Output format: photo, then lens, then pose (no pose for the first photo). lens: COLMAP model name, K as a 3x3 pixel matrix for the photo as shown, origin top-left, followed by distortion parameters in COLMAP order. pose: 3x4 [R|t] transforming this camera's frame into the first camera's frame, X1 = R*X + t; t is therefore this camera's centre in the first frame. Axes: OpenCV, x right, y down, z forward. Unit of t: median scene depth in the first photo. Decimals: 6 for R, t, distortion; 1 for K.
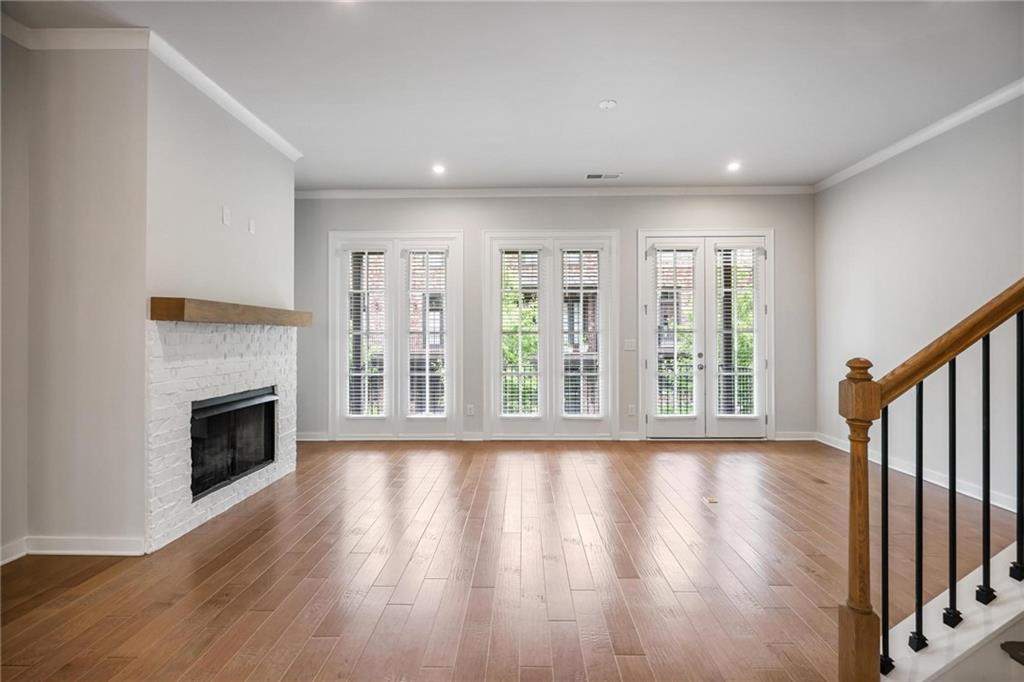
lens RADIAL K [[471.2, 0, 512.4], [0, 471.2, 332.5], [0, 0, 1]] dist [0.000687, 0.000587]
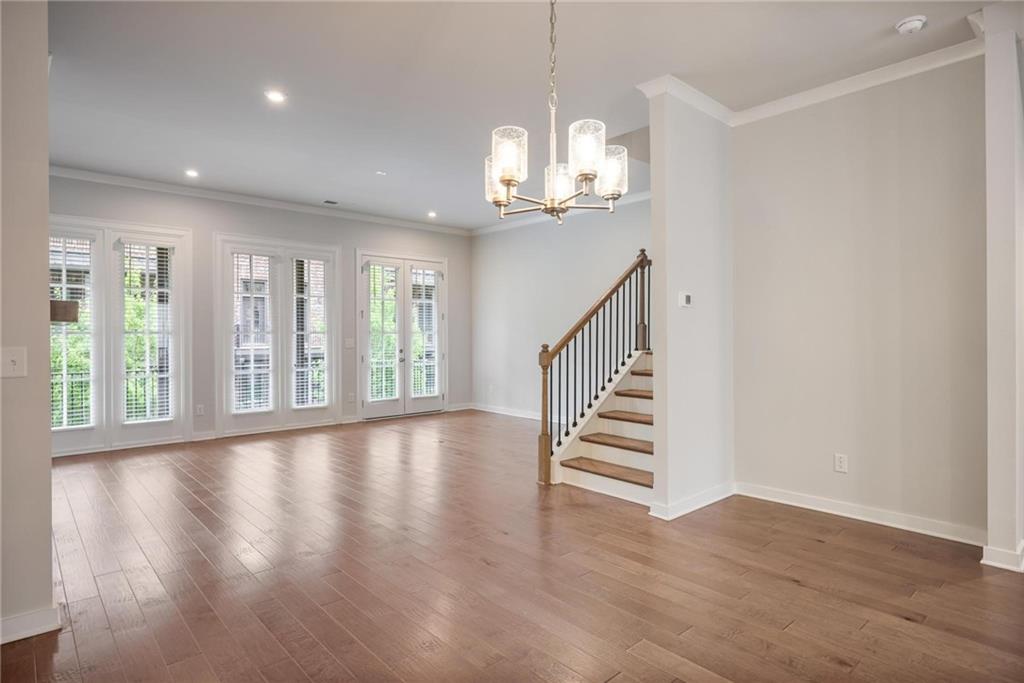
lens RADIAL K [[541.8, 0, 514.5], [0, 541.8, 339.9], [0, 0, 1]] dist [-0.005853, -0.001722]
pose [[0.730879, -0.004965, 0.682489, -0.388011], [-0.004480, 0.999917, 0.012072, -0.001421], [-0.682492, -0.011881, 0.730797, -0.296451]]
